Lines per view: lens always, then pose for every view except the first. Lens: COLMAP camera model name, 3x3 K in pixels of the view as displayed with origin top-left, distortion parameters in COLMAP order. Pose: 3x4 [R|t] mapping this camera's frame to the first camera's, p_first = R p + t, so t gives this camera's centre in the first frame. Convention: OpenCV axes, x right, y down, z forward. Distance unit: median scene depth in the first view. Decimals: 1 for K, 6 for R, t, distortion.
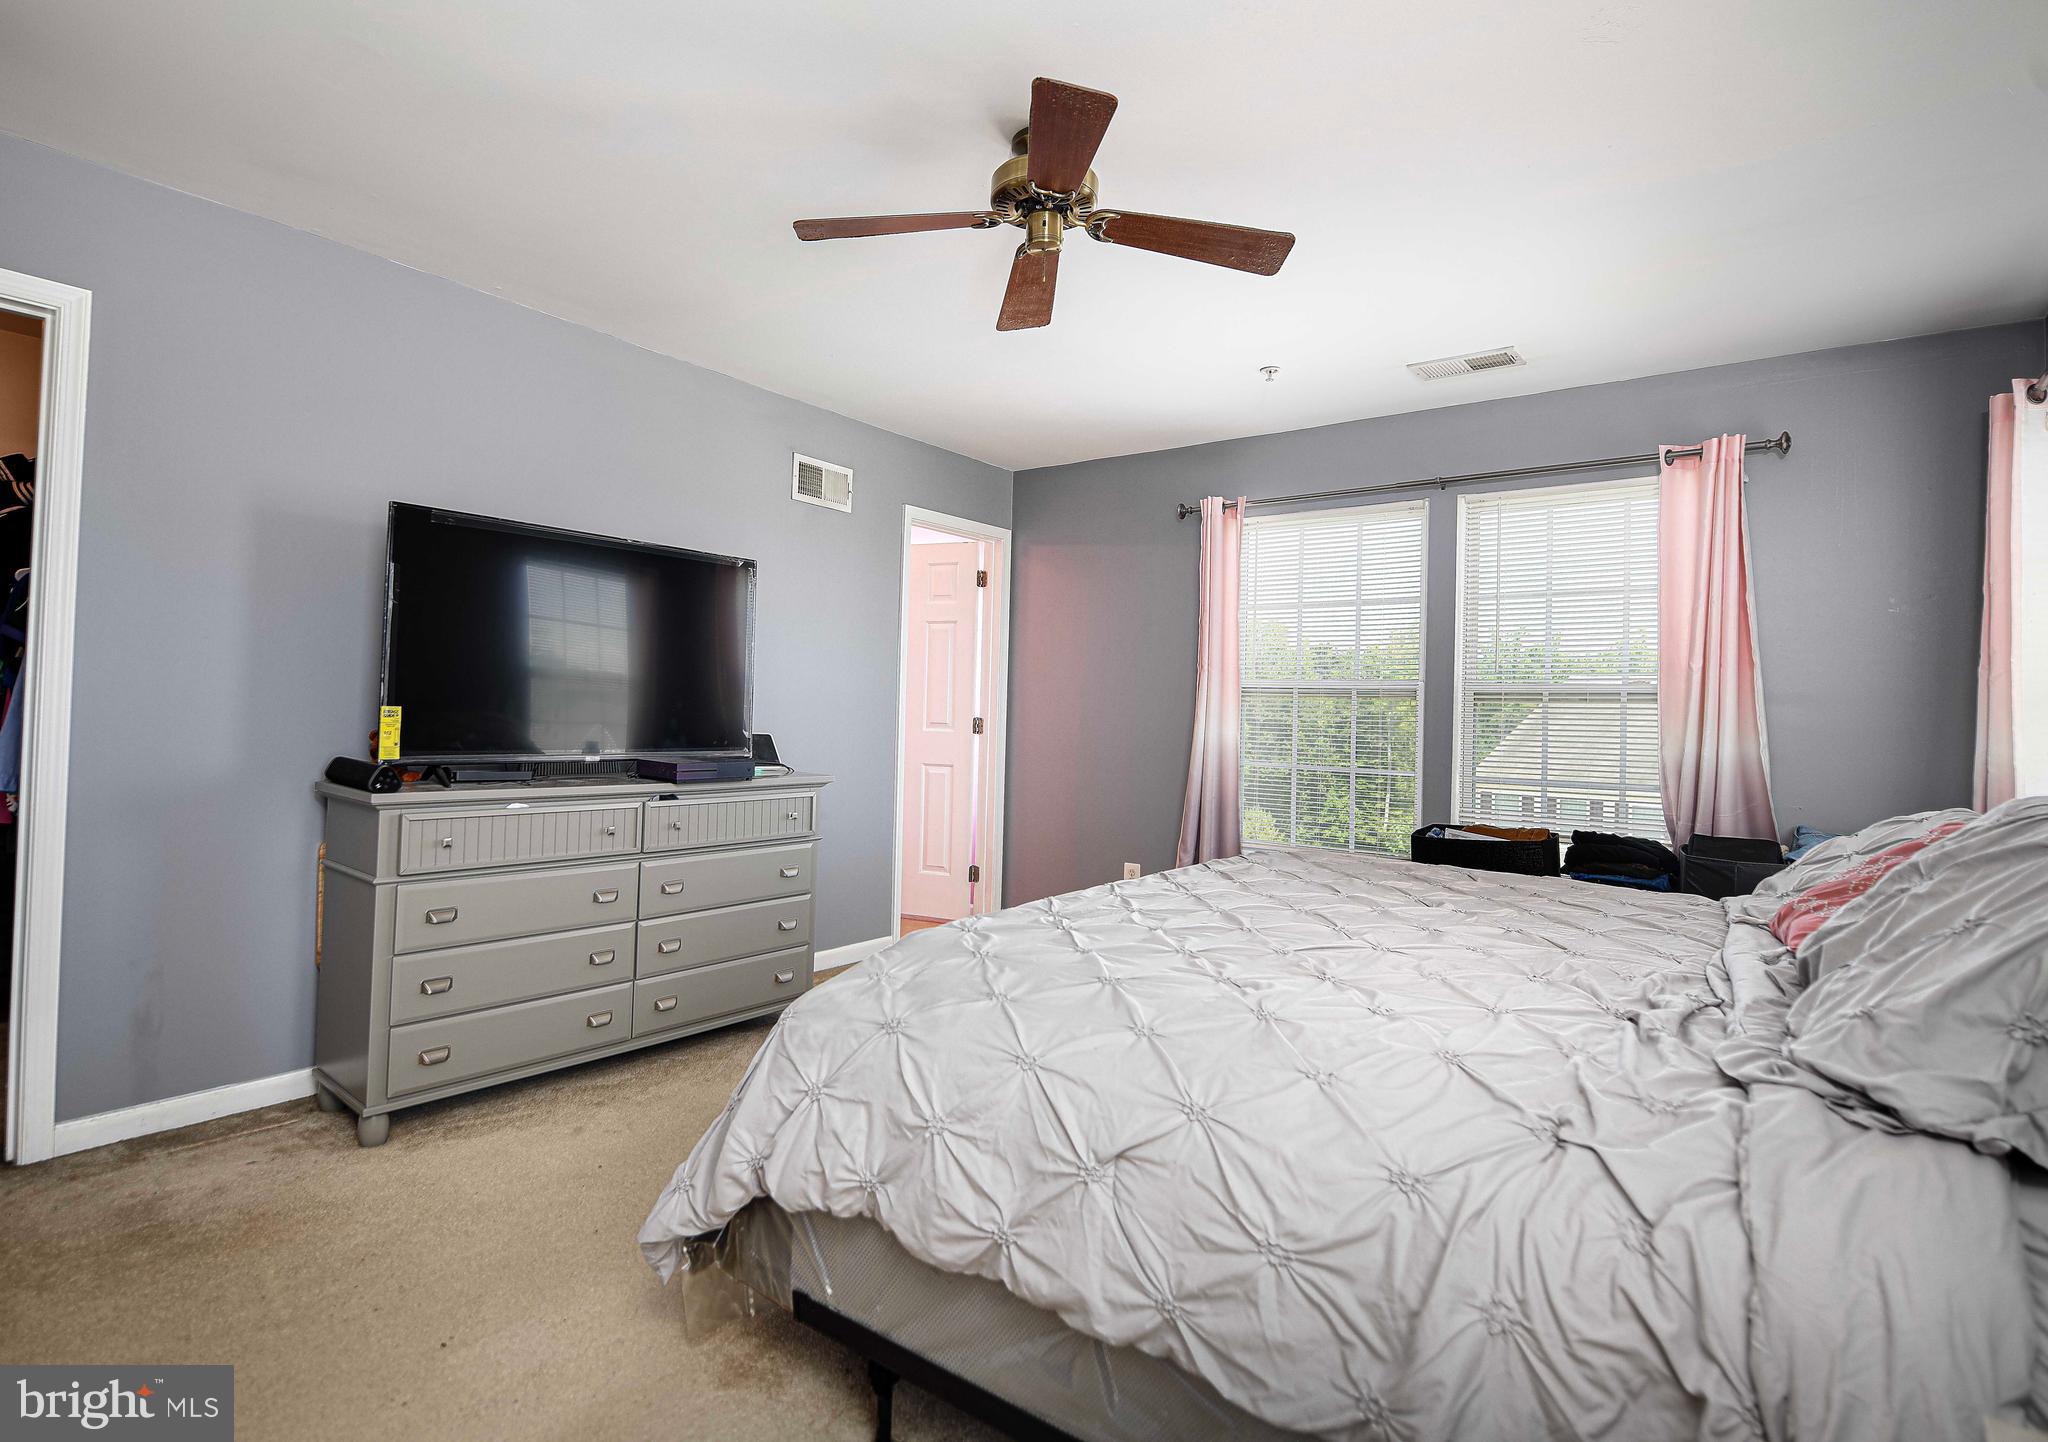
lens RADIAL K [[1053.8, 0, 1022.5], [0, 1053.8, 697.9], [0, 0, 1]] dist [-0.001495, -0.000233]
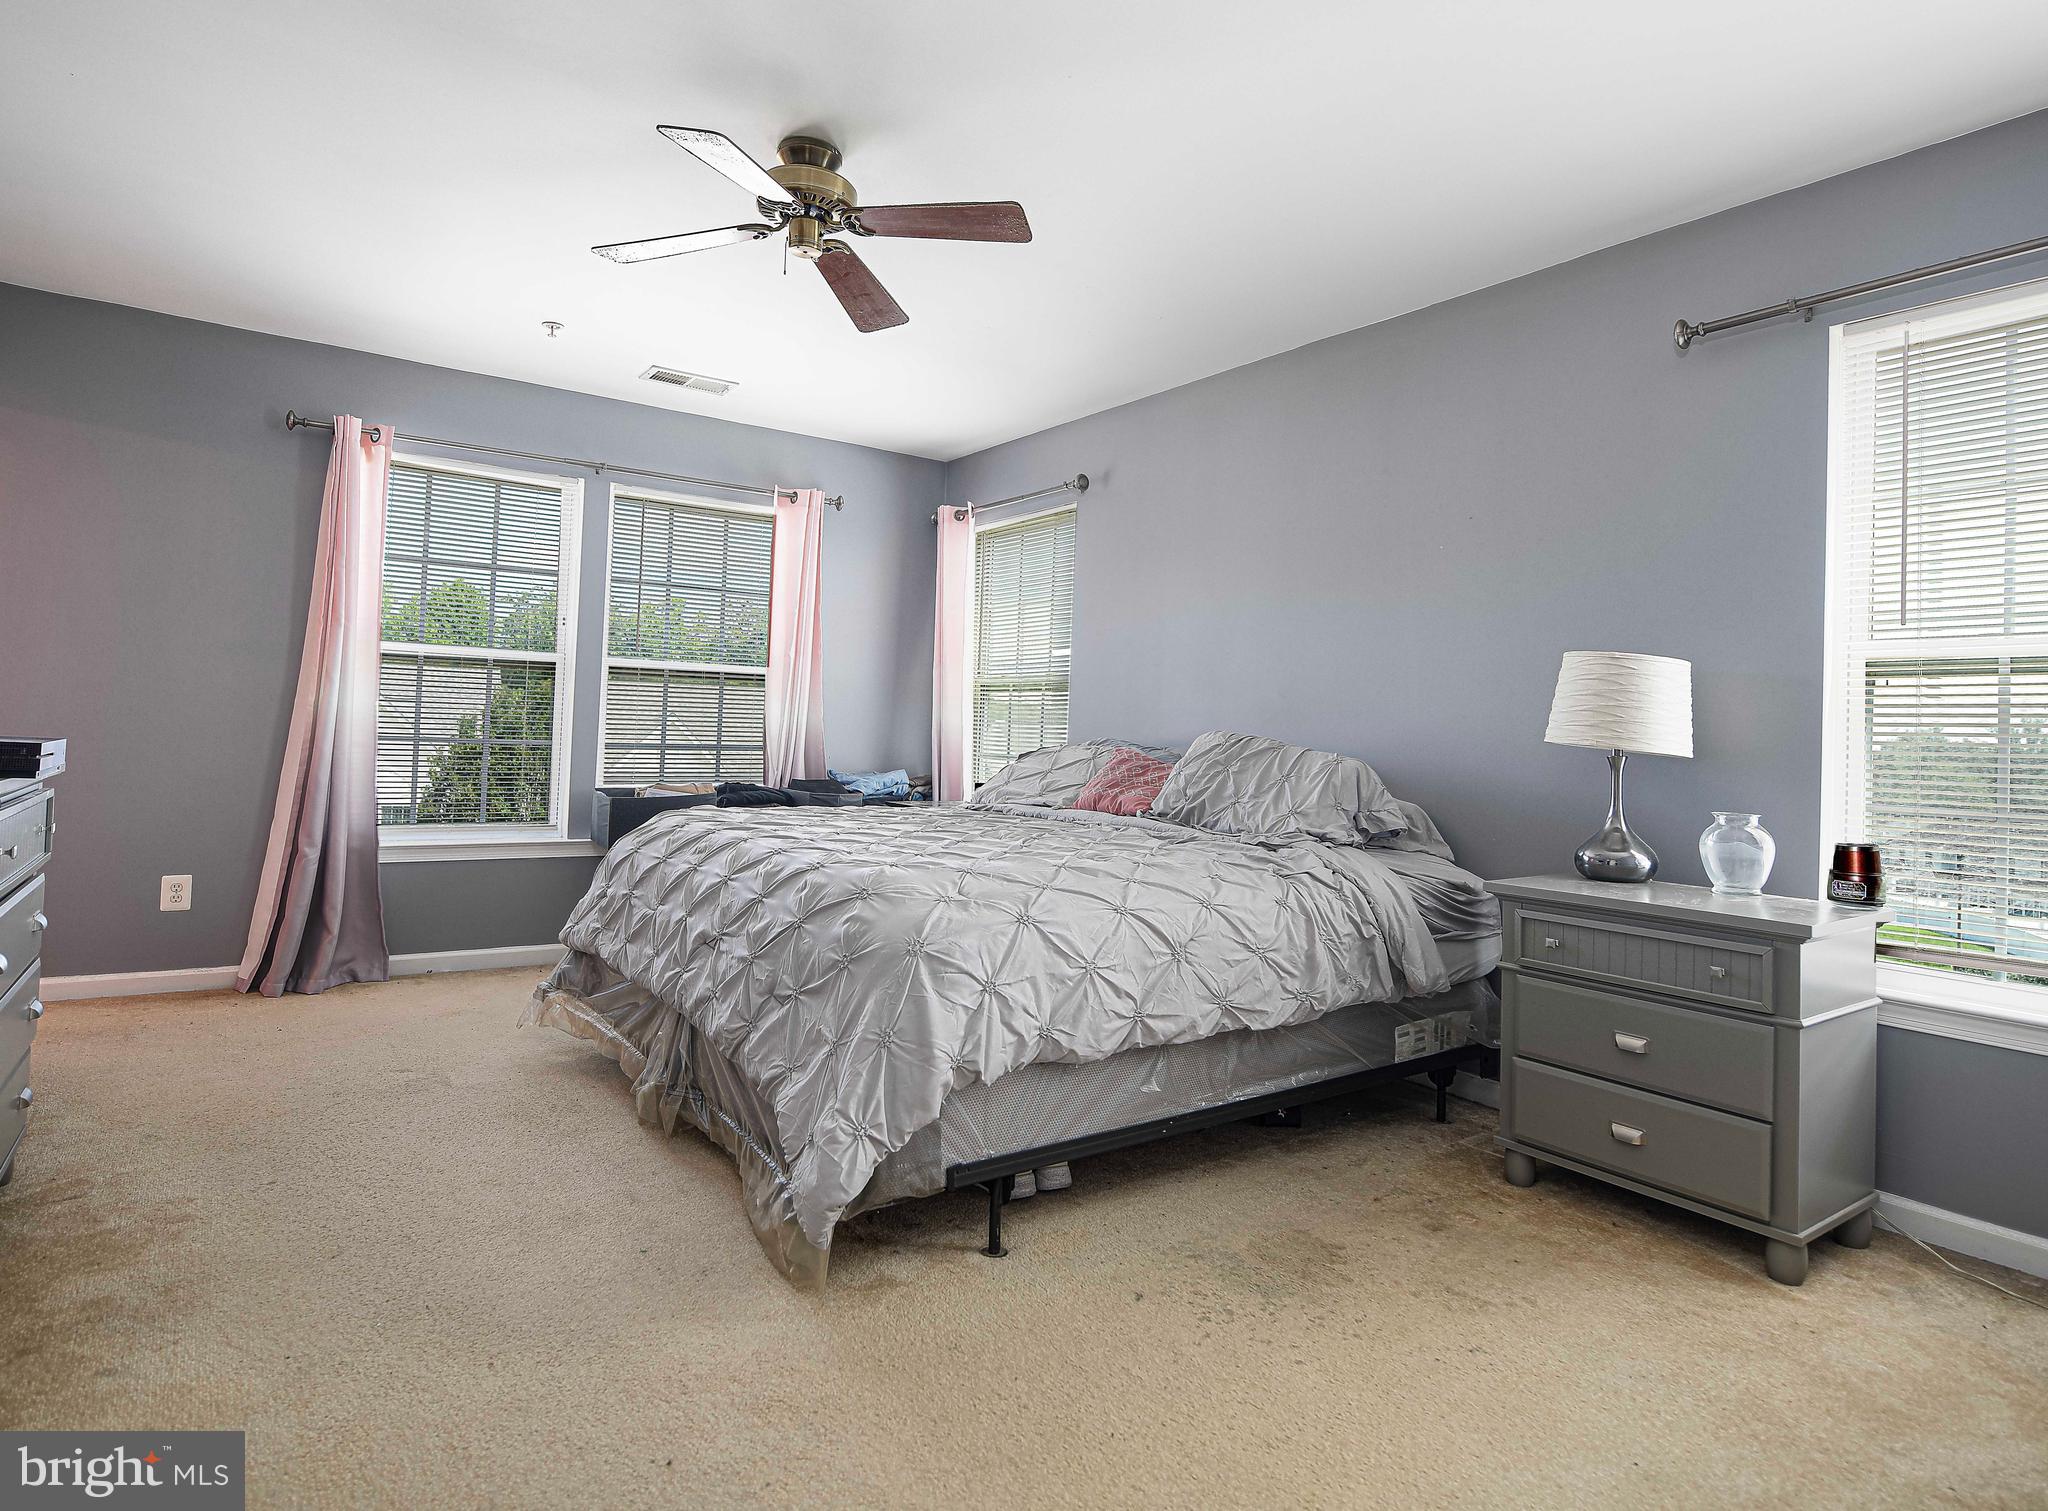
lens RADIAL K [[1122.3, 0, 1024.0], [0, 1122.3, 755.5], [0, 0, 1]] dist [0.000216, 0.000198]
pose [[0.299110, -0.037806, 0.953469, -1.621626], [-0.033919, 0.998162, 0.050219, 0.043487], [-0.953616, -0.047362, 0.297278, 0.668999]]
